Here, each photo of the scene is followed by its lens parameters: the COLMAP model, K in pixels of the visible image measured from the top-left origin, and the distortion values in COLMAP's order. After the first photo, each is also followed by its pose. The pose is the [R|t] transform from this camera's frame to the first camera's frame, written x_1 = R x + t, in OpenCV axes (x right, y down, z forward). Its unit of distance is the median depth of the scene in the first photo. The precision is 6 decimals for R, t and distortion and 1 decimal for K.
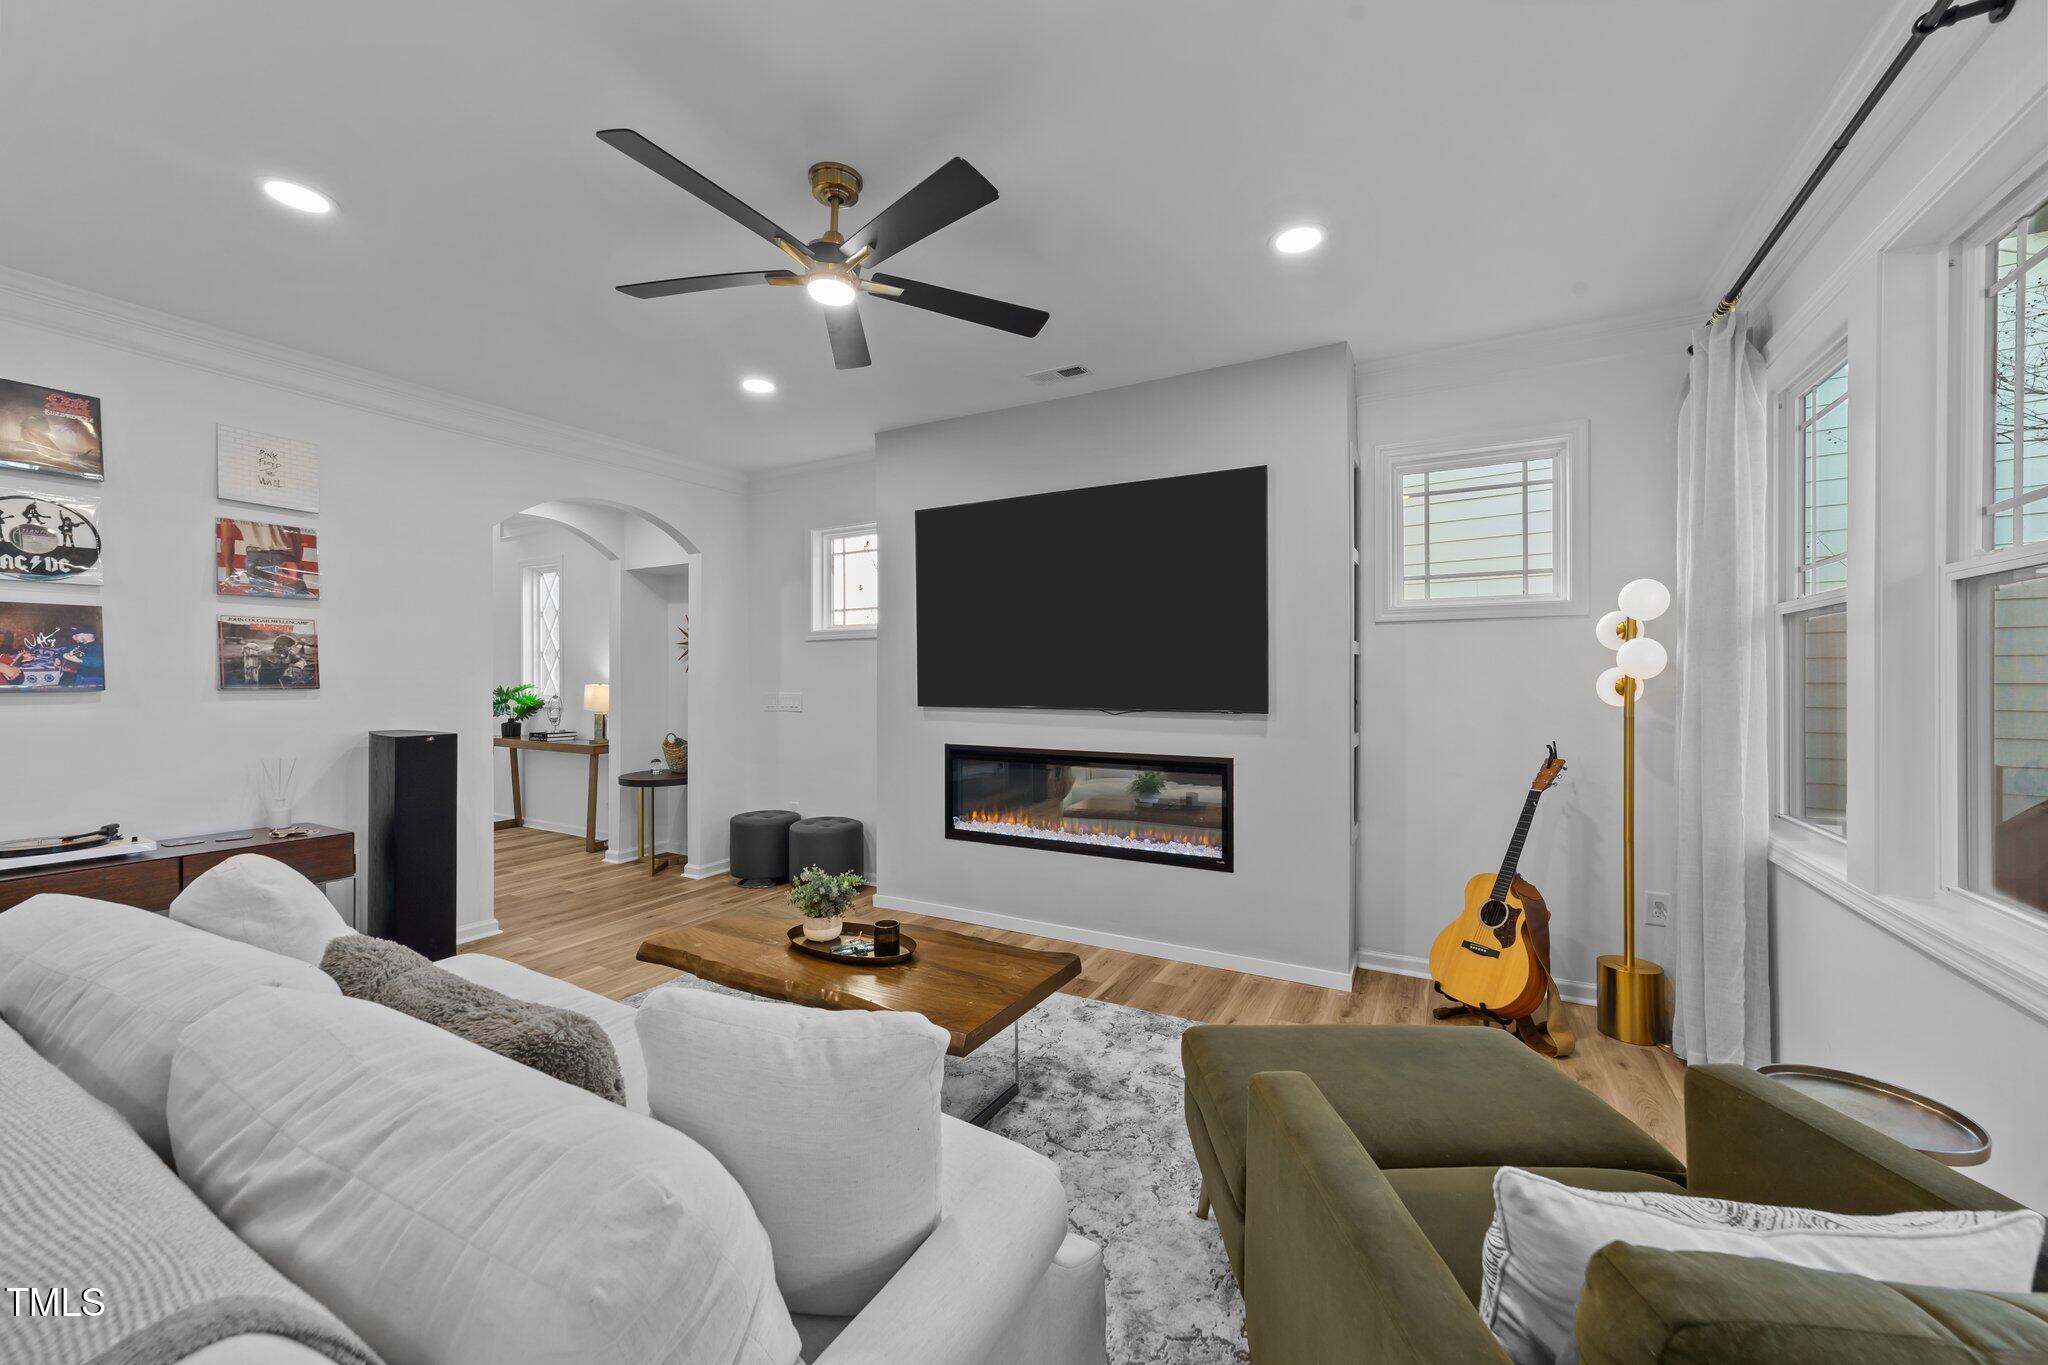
lens RADIAL K [[795.4, 0, 1027.9], [0, 795.4, 679.8], [0, 0, 1]] dist [-0.006034, 0.004393]
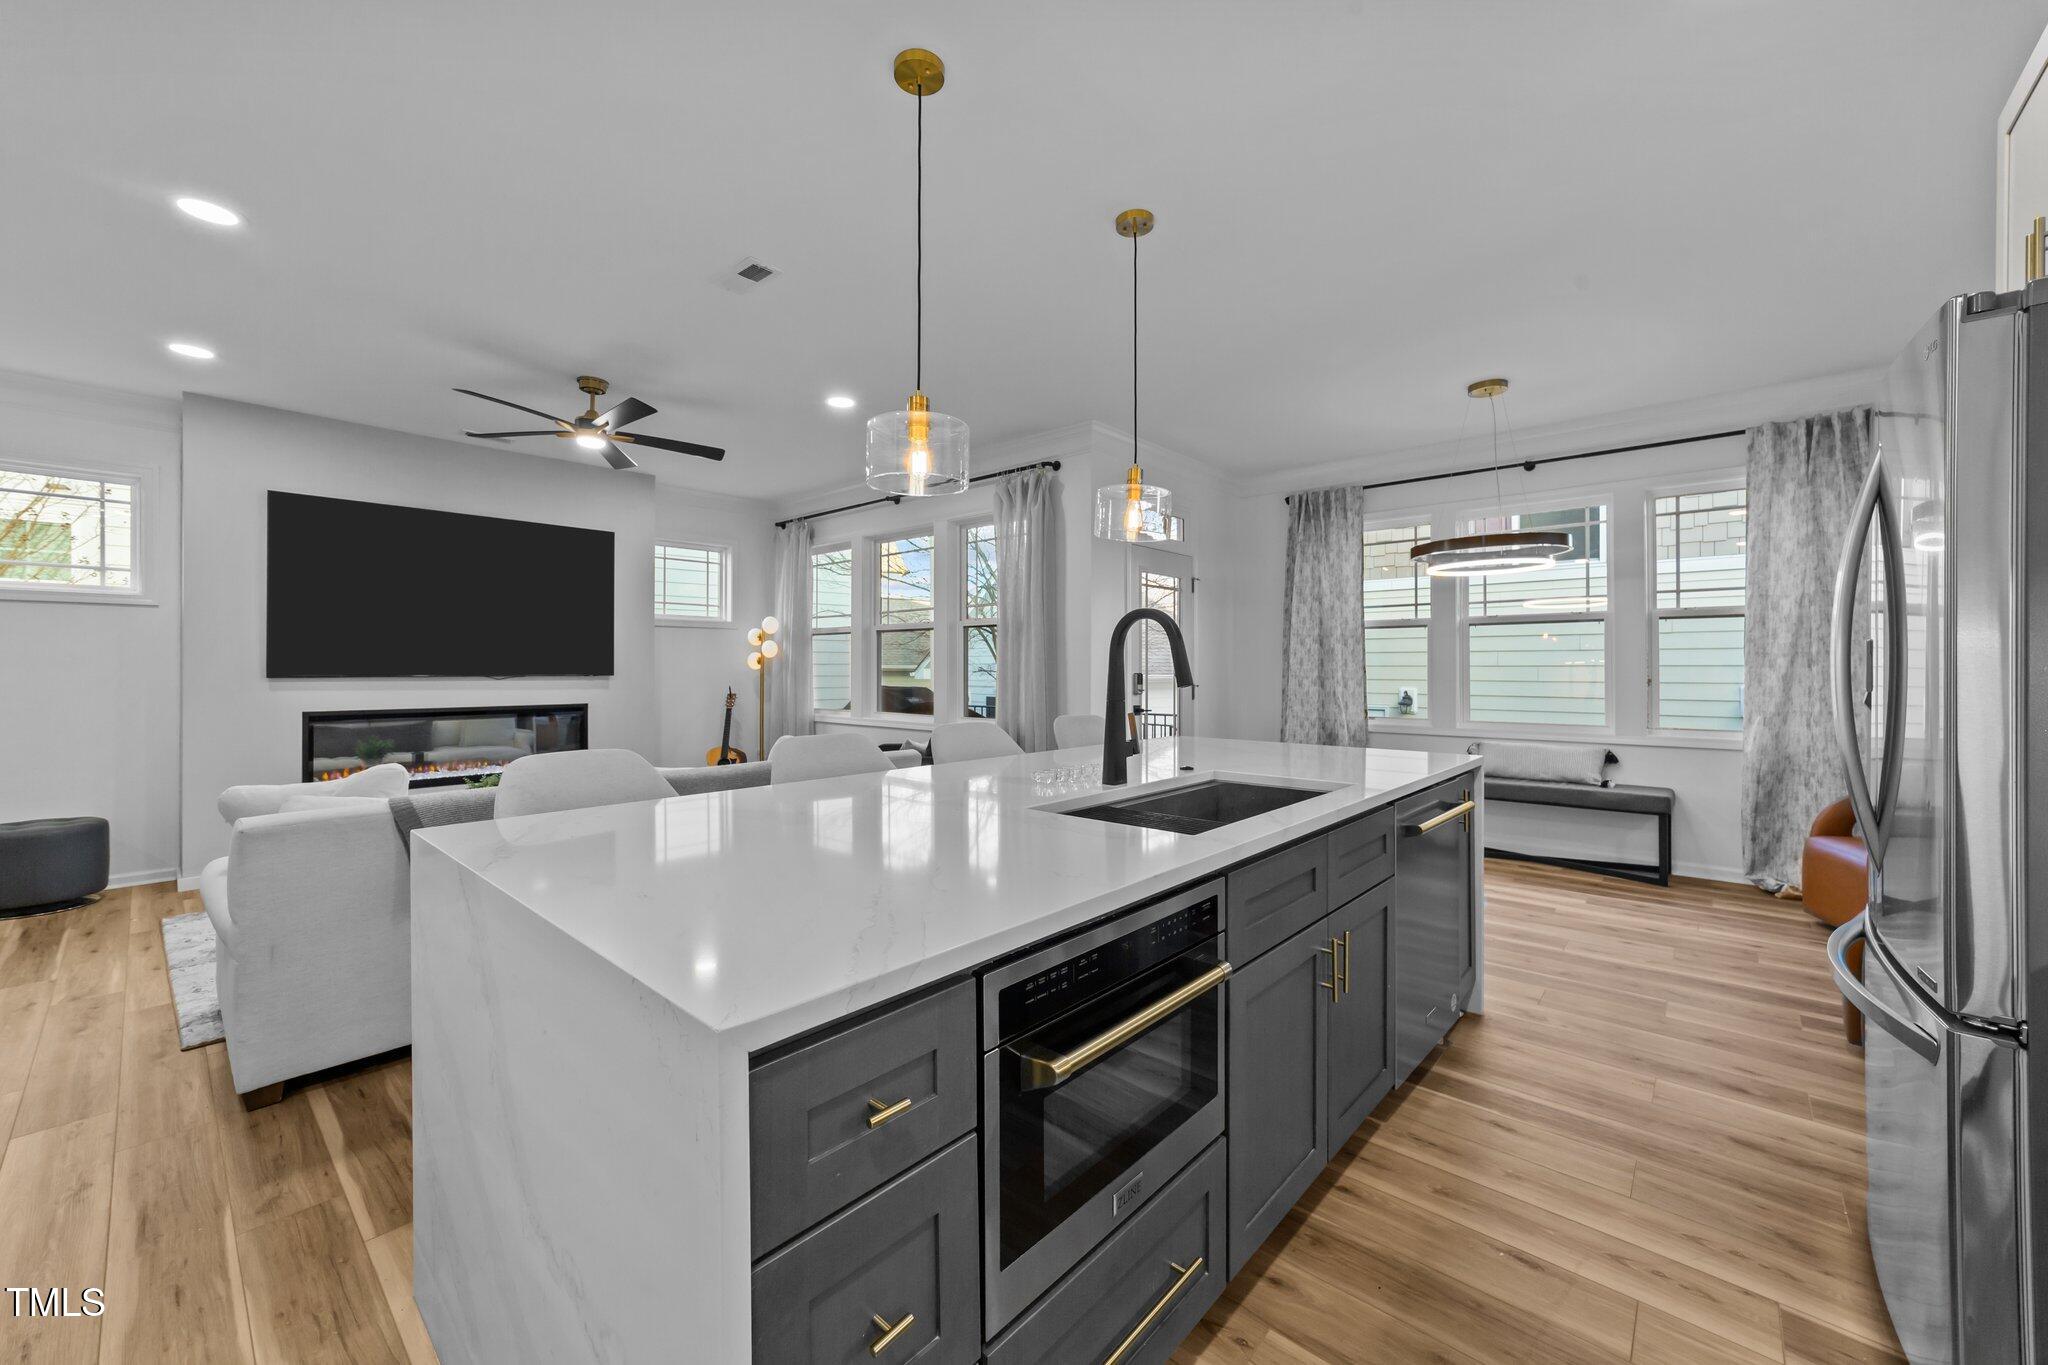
lens RADIAL K [[795.4, 0, 1021.6], [0, 795.4, 655.2], [0, 0, 1]] dist [-0.006034, 0.004393]
pose [[0.225471, 0.016525, 0.974110, -1.174495], [-0.000047, 0.999856, -0.016951, 0.027800], [-0.974250, 0.003776, 0.225440, -0.249947]]
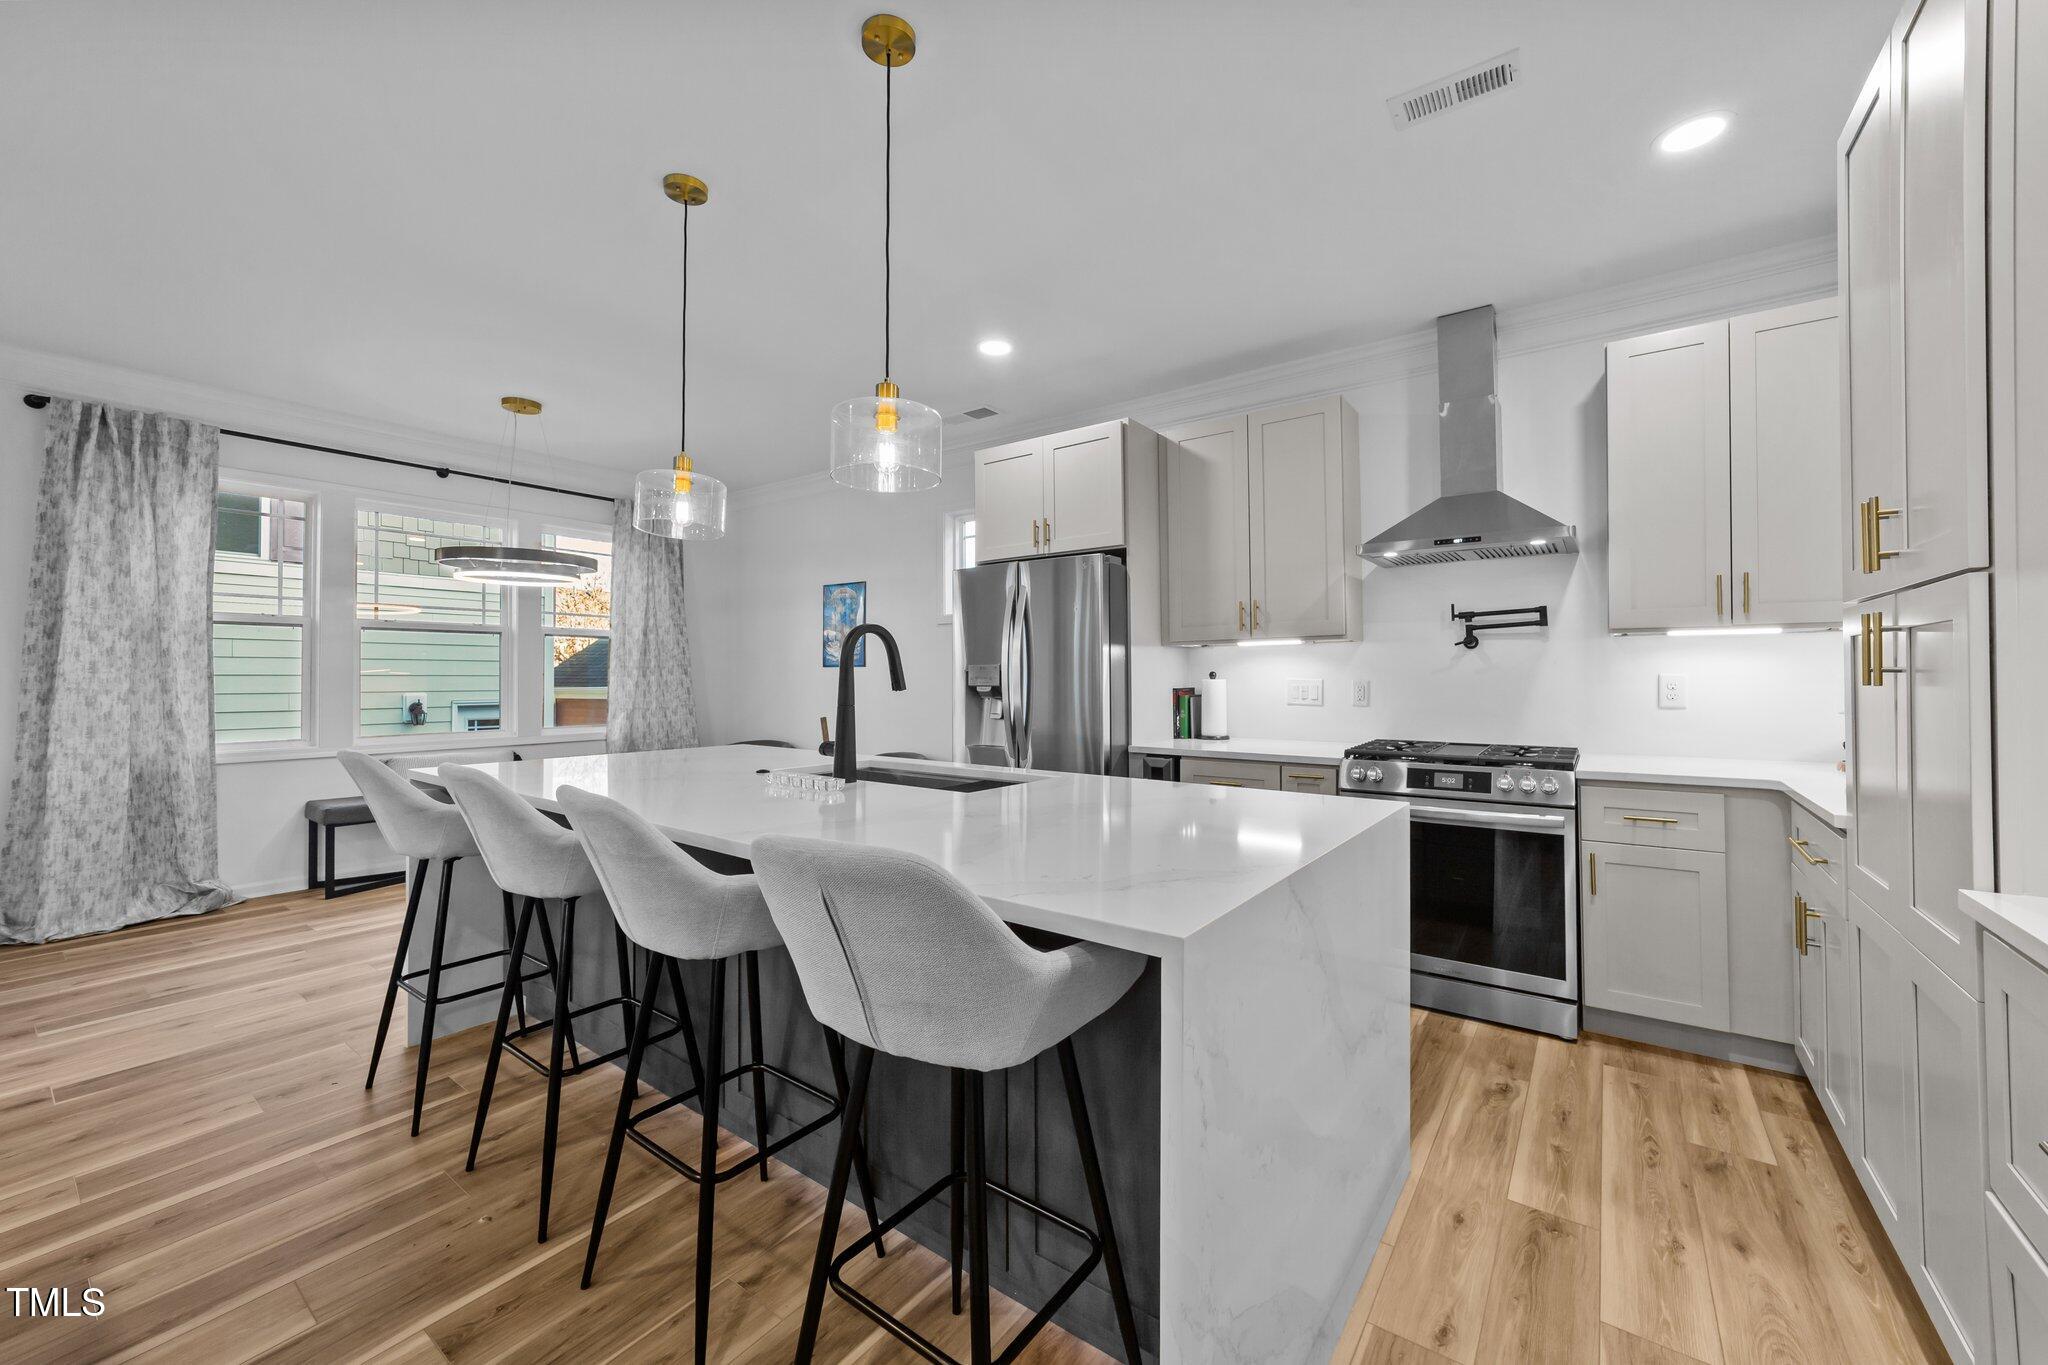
lens RADIAL K [[795.4, 0, 1029.2], [0, 795.4, 665.9], [0, 0, 1]] dist [-0.006034, 0.004393]
pose [[-0.991522, 0.003613, 0.129892, -0.790885], [0.001929, 0.999912, -0.013088, 0.028274], [-0.129928, -0.012726, -0.991442, 0.474467]]
